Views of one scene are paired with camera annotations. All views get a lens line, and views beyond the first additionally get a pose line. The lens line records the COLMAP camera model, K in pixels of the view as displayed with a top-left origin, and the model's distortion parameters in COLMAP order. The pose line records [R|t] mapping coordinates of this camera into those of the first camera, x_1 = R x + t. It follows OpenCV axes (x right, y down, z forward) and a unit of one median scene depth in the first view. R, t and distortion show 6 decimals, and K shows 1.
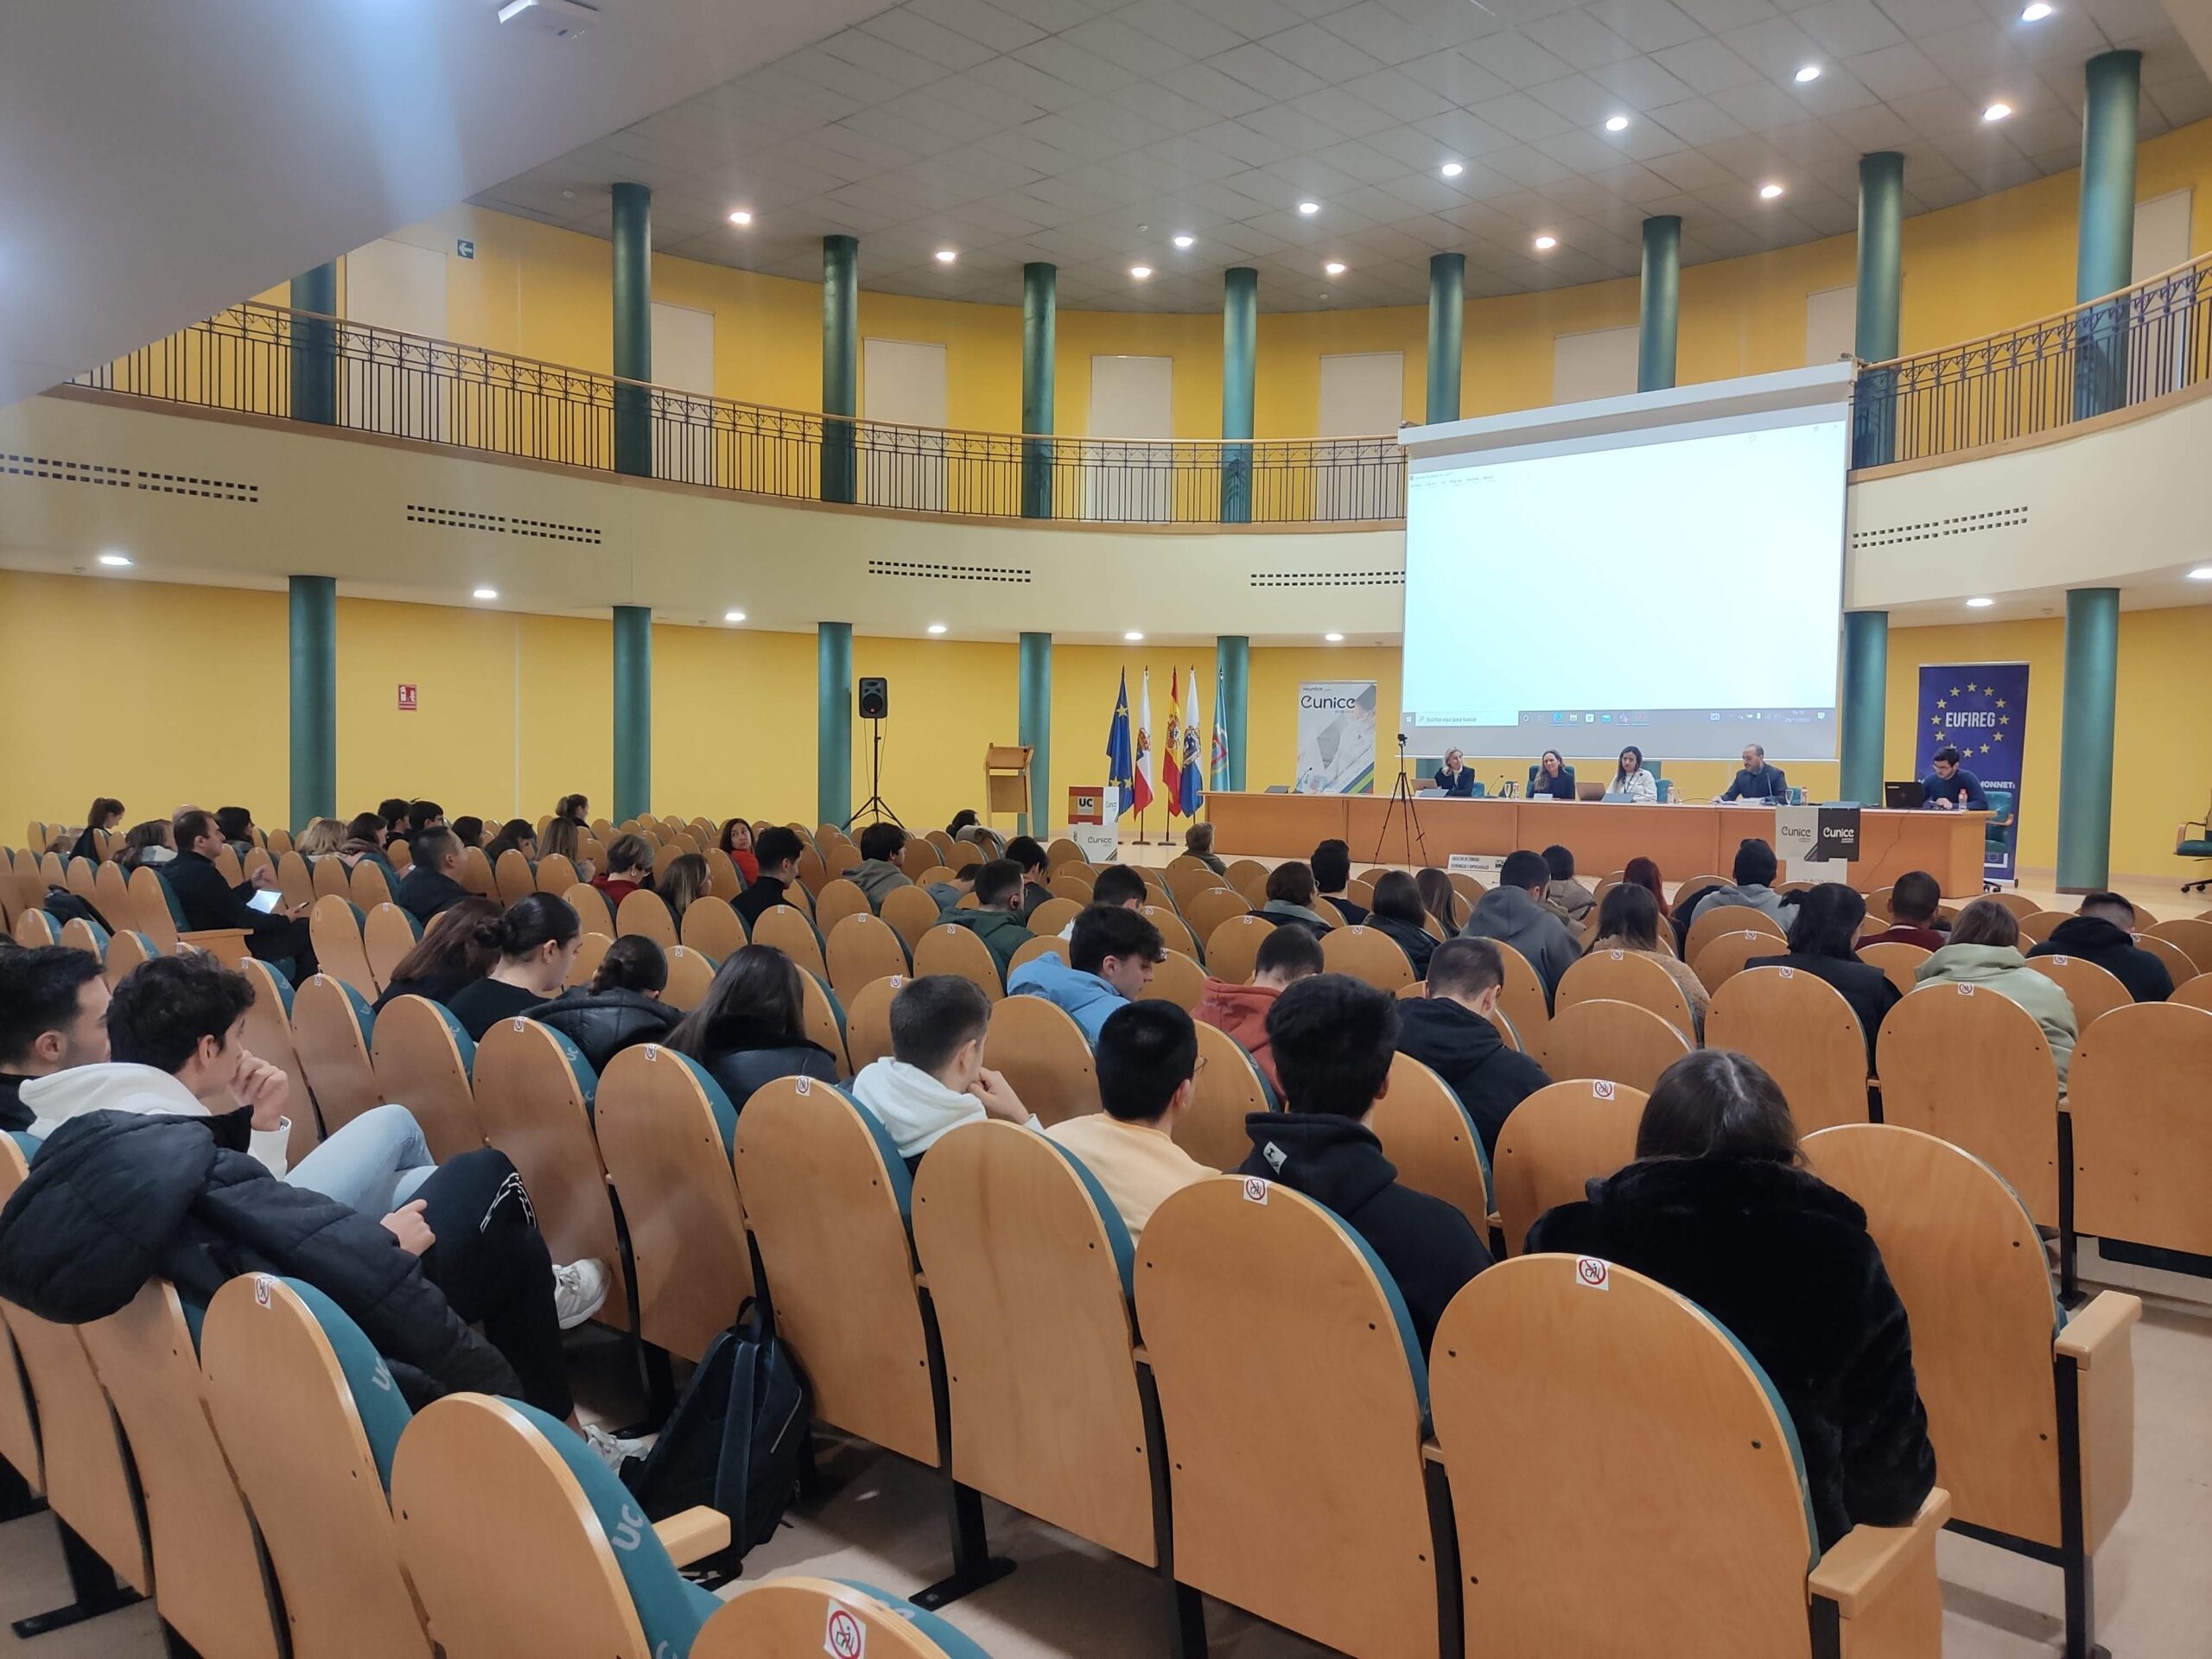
lens RADIAL K [[1640.2, 0, 1109.4], [0, 1640.2, 827.1], [0, 0, 1]] dist [0.094136, -0.128723]
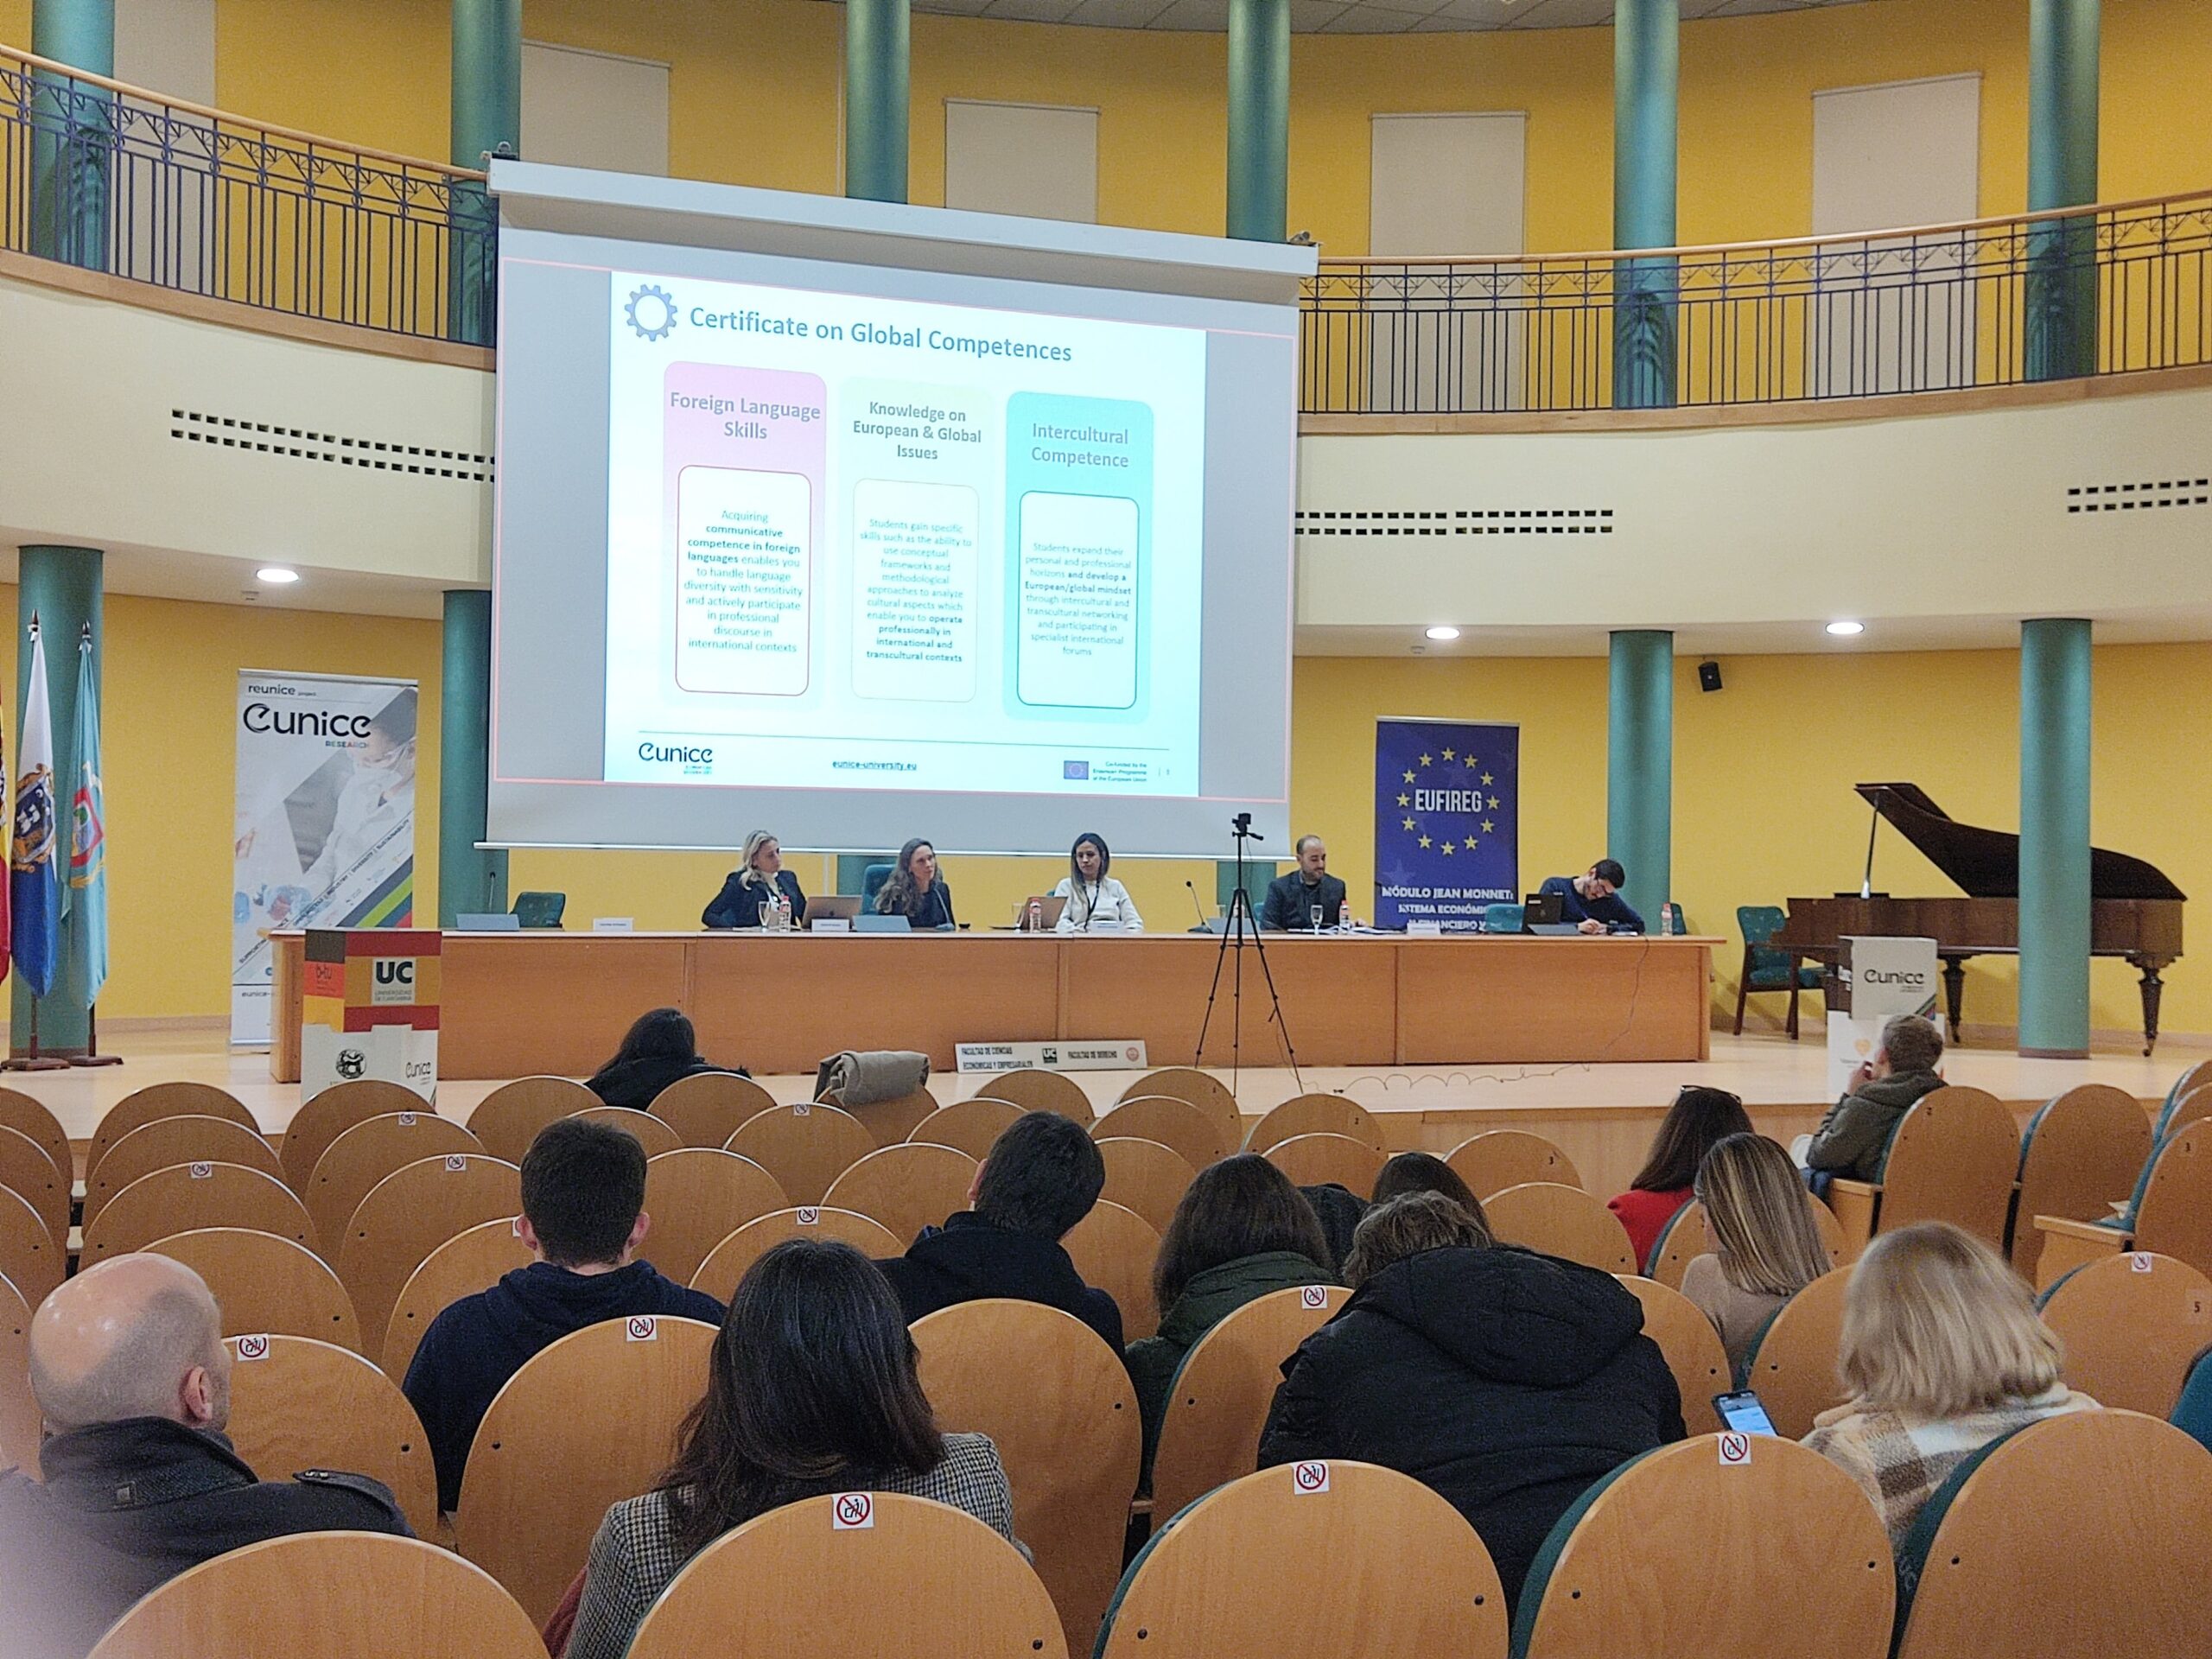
lens RADIAL K [[2656.7, 0, 1122.0], [0, 2656.7, 827.6], [0, 0, 1]] dist [0.052996, 0.000000]
pose [[0.453930, 0.006362, 0.891014, -0.452383], [0.027644, 0.999393, -0.021219, -0.028417], [-0.890608, 0.034263, 0.453479, 0.525517]]
